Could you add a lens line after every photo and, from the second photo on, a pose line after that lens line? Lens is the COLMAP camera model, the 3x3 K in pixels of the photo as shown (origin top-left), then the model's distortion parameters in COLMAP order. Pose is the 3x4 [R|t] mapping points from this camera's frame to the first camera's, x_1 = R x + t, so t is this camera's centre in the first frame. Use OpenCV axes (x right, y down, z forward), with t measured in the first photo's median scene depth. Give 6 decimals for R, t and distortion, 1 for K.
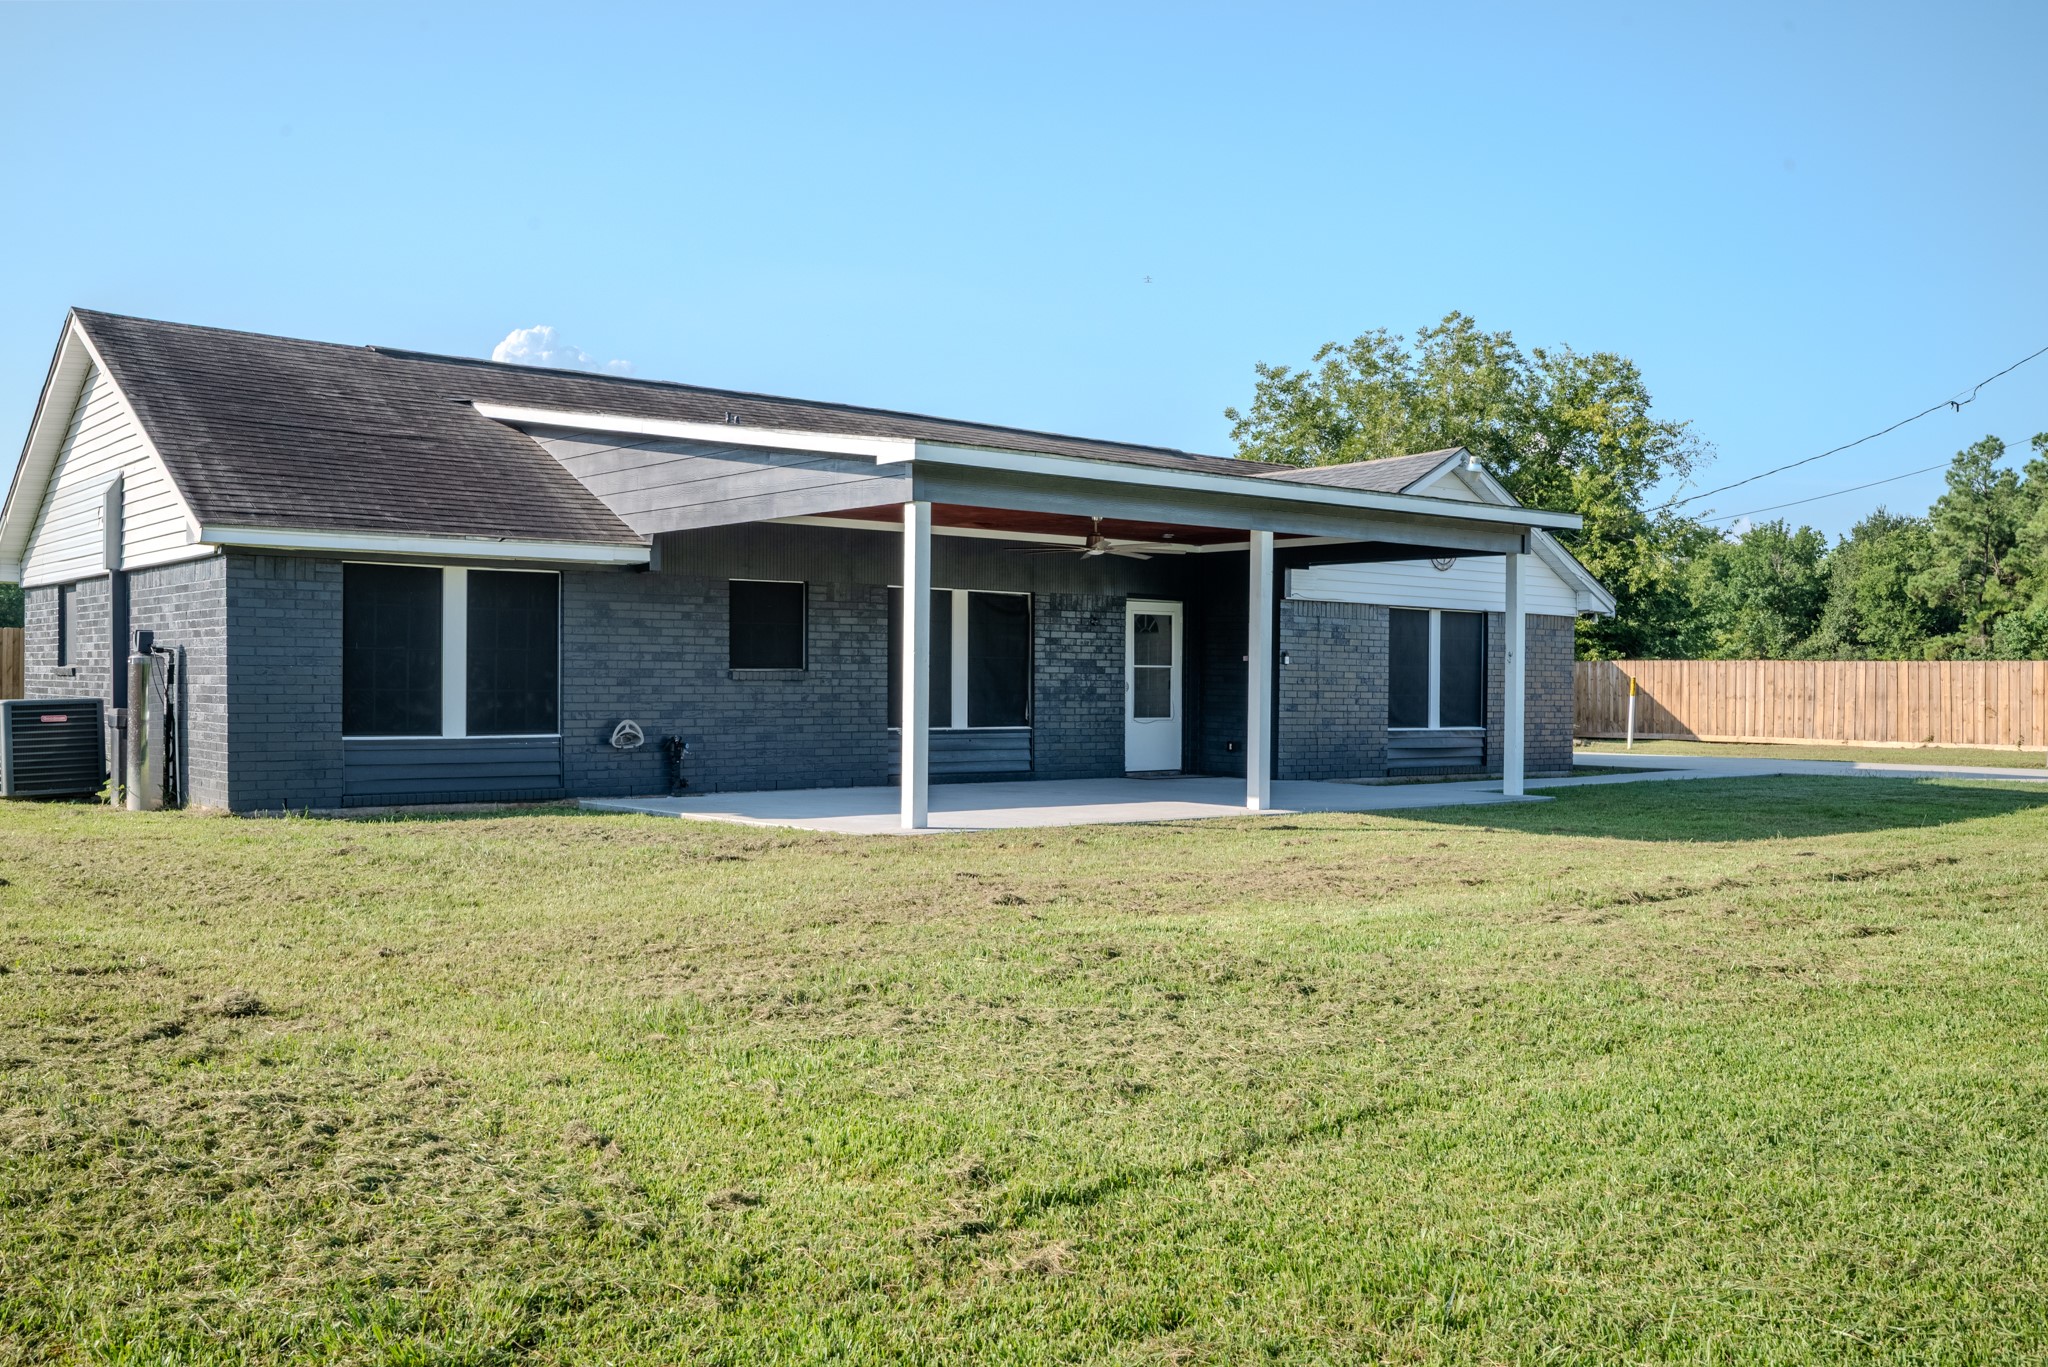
lens RADIAL K [[1795.2, 0, 1022.1], [0, 1795.2, 683.0], [0, 0, 1]] dist [0.000320, -0.001109]
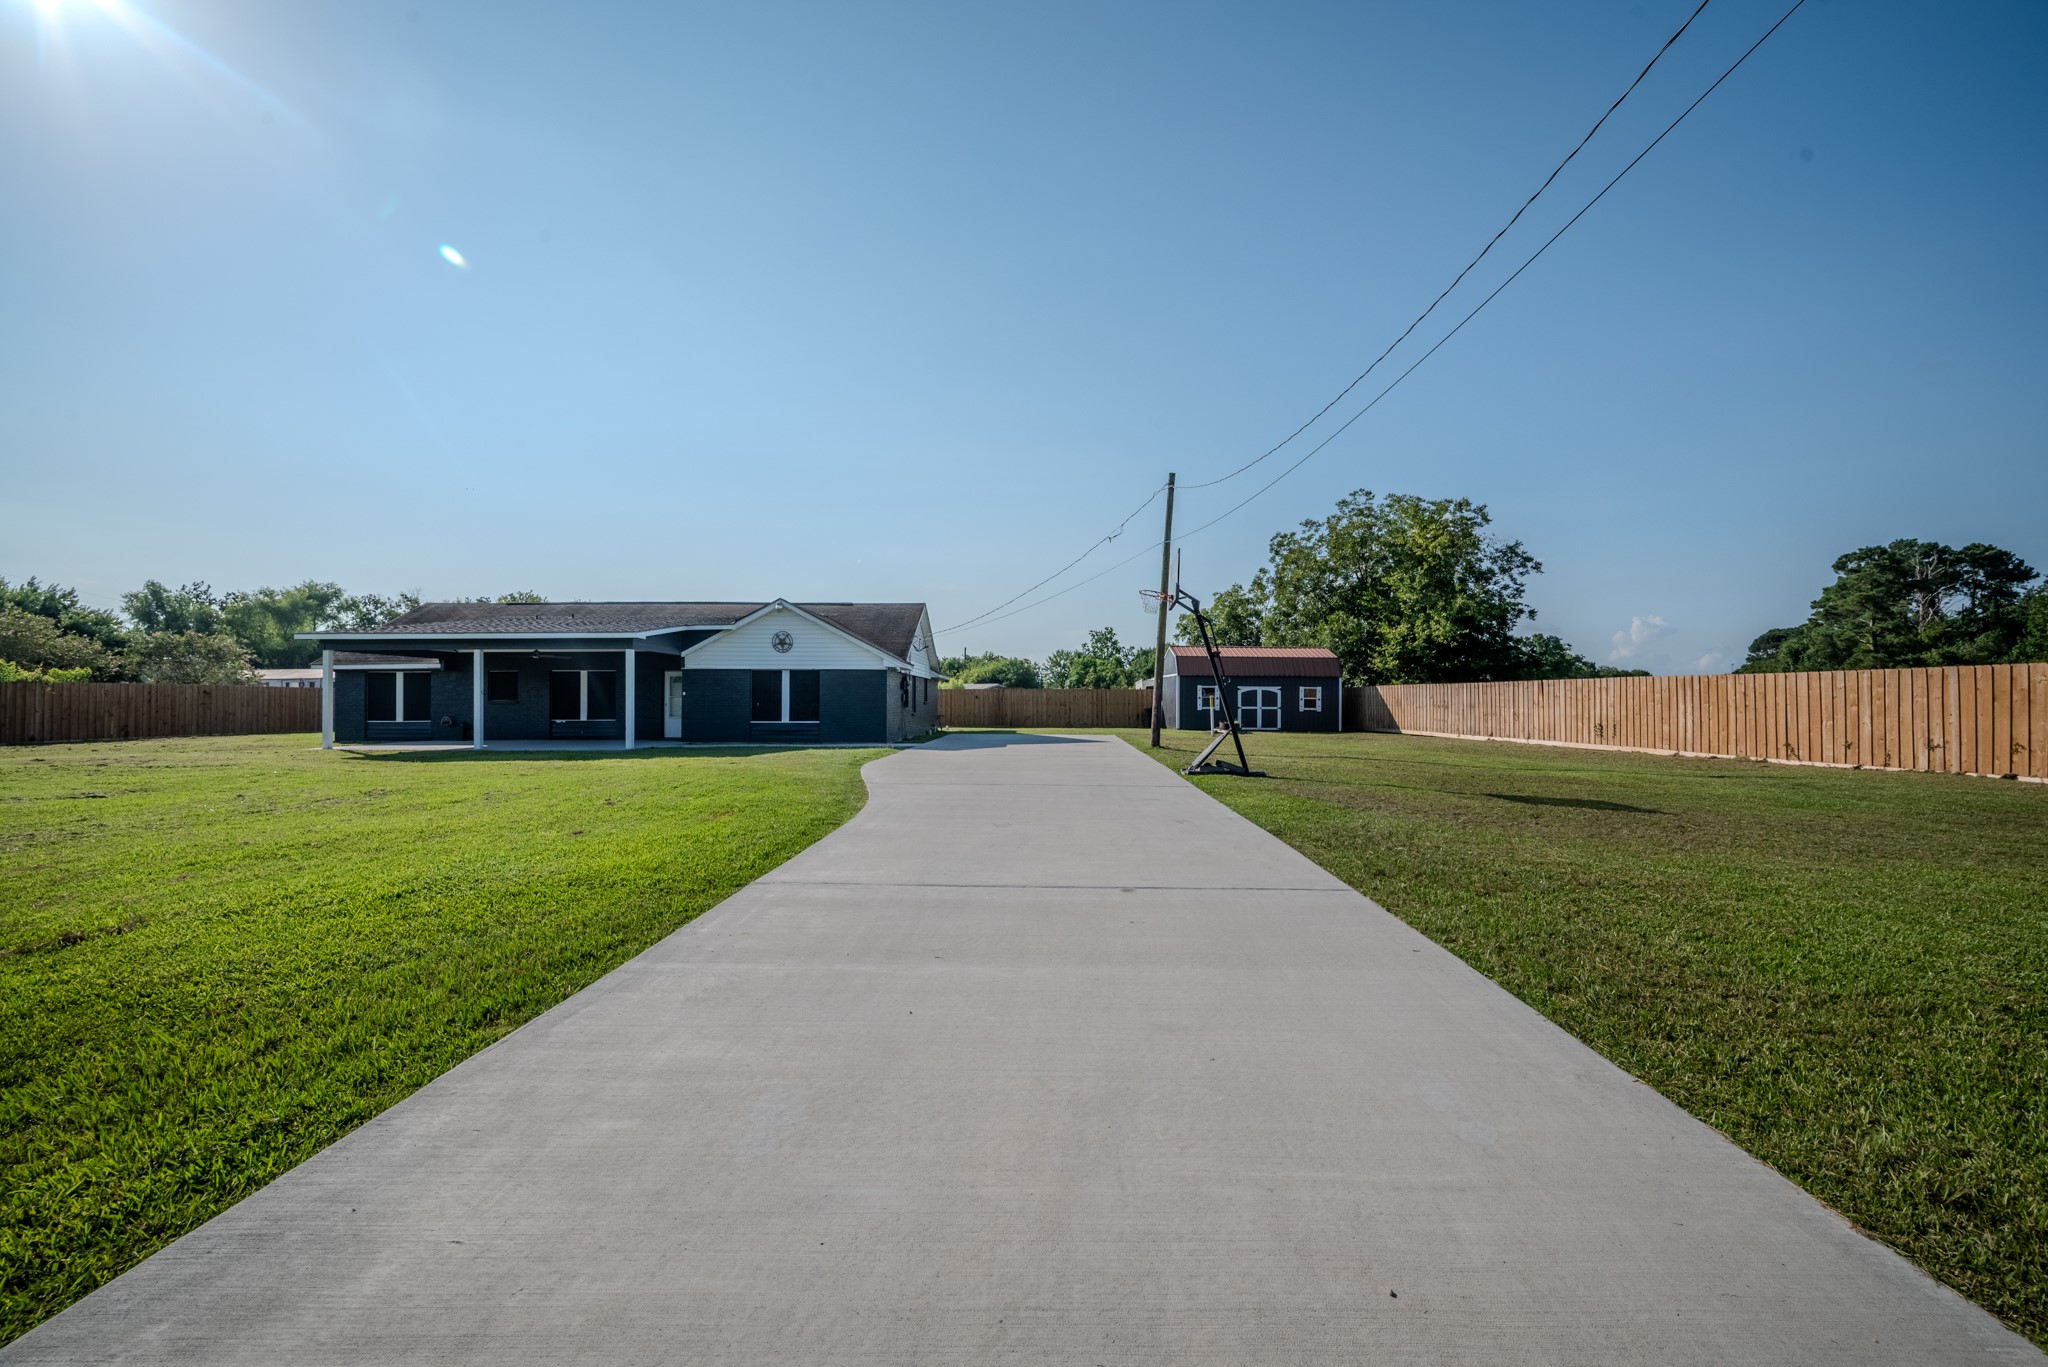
lens RADIAL K [[810.7, 0, 1034.9], [0, 810.7, 690.2], [0, 0, 1]] dist [-0.001658, -0.000094]
pose [[0.775185, -0.016734, -0.631512, 1.323134], [0.007561, 0.999823, -0.017212, 0.005623], [0.631689, 0.008567, 0.775175, 0.461629]]
